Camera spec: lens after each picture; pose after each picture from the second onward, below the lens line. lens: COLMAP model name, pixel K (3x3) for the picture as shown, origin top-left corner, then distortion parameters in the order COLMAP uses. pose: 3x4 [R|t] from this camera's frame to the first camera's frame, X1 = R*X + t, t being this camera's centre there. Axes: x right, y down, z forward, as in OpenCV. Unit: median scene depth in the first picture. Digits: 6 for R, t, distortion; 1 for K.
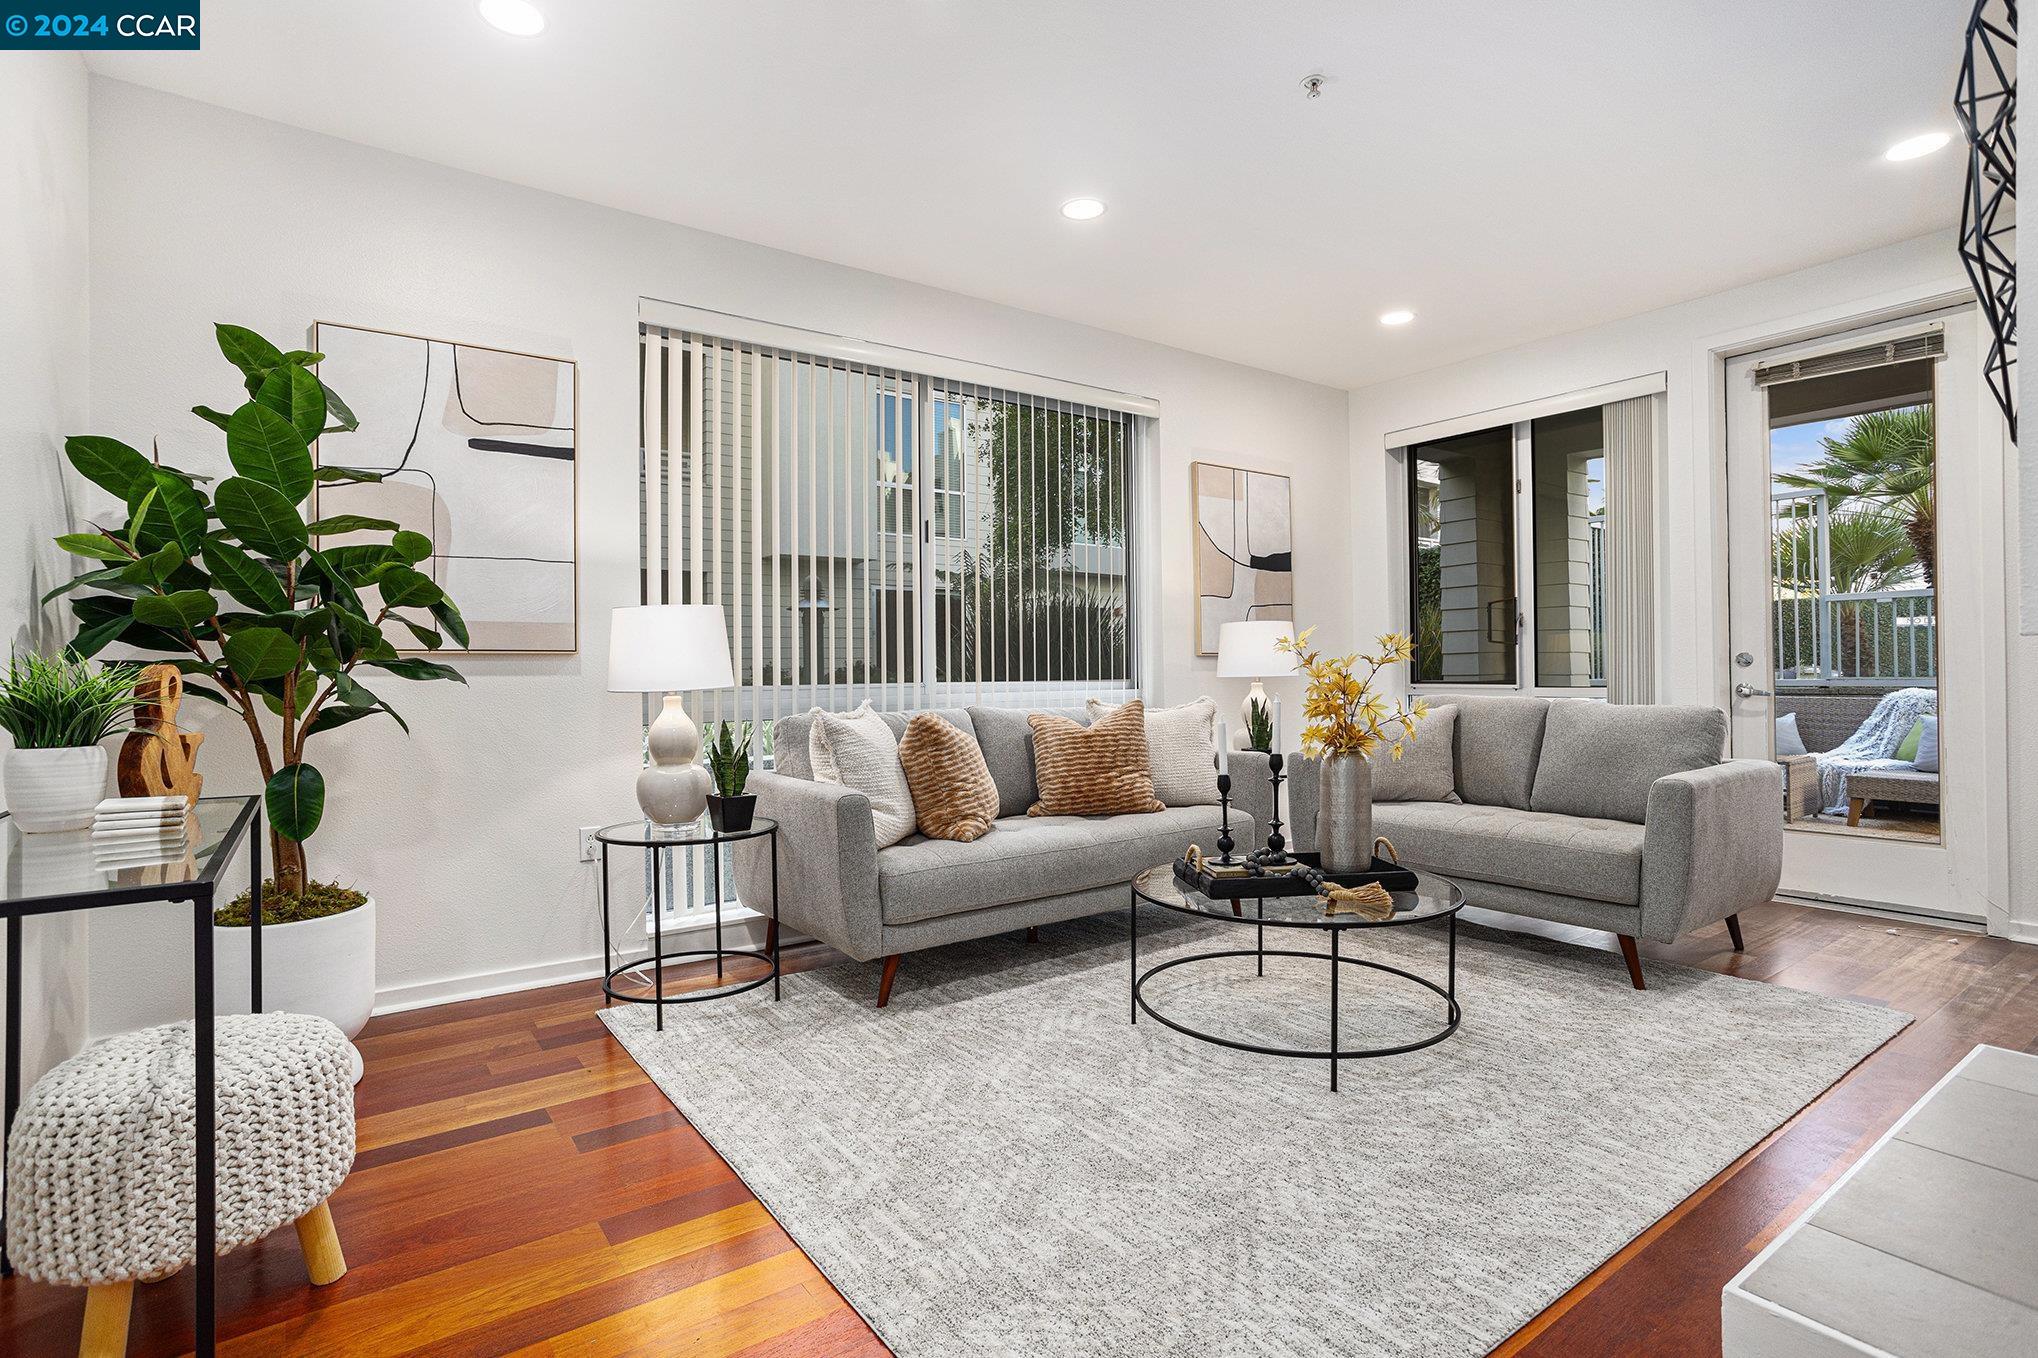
lens RADIAL K [[991.8, 0, 999.4], [0, 991.8, 671.9], [0, 0, 1]] dist [-0.065232, 0.042457]
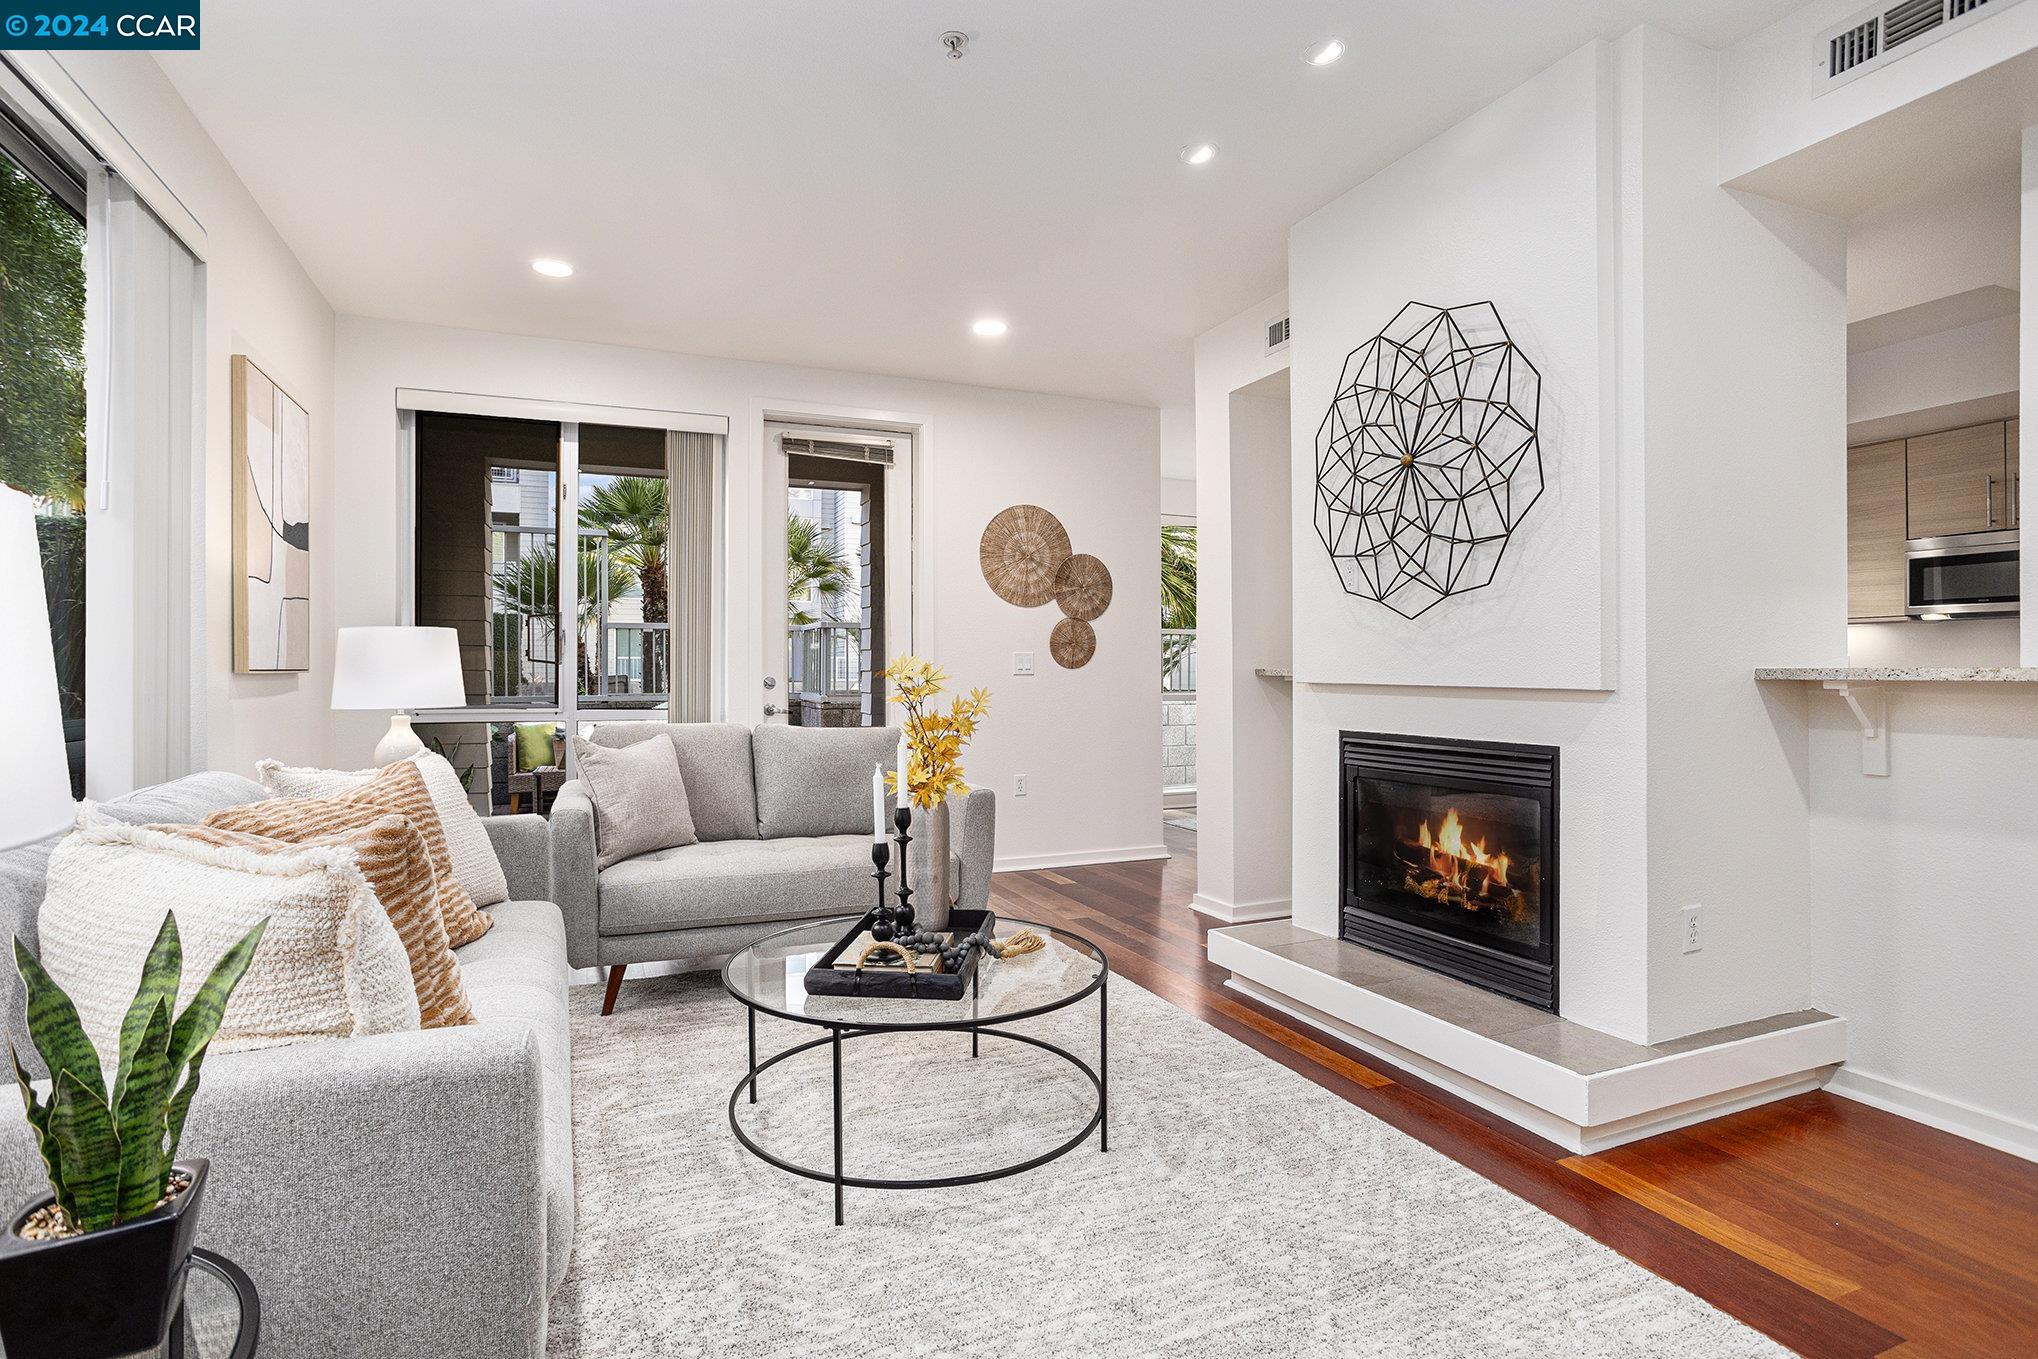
lens RADIAL K [[991.8, 0, 999.4], [0, 991.8, 672.4], [0, 0, 1]] dist [-0.065232, 0.042457]
pose [[0.218710, 0.011356, 0.975724, -0.336293], [-0.001890, 0.999935, -0.011214, -0.012990], [-0.975788, 0.000609, 0.218717, 0.491441]]
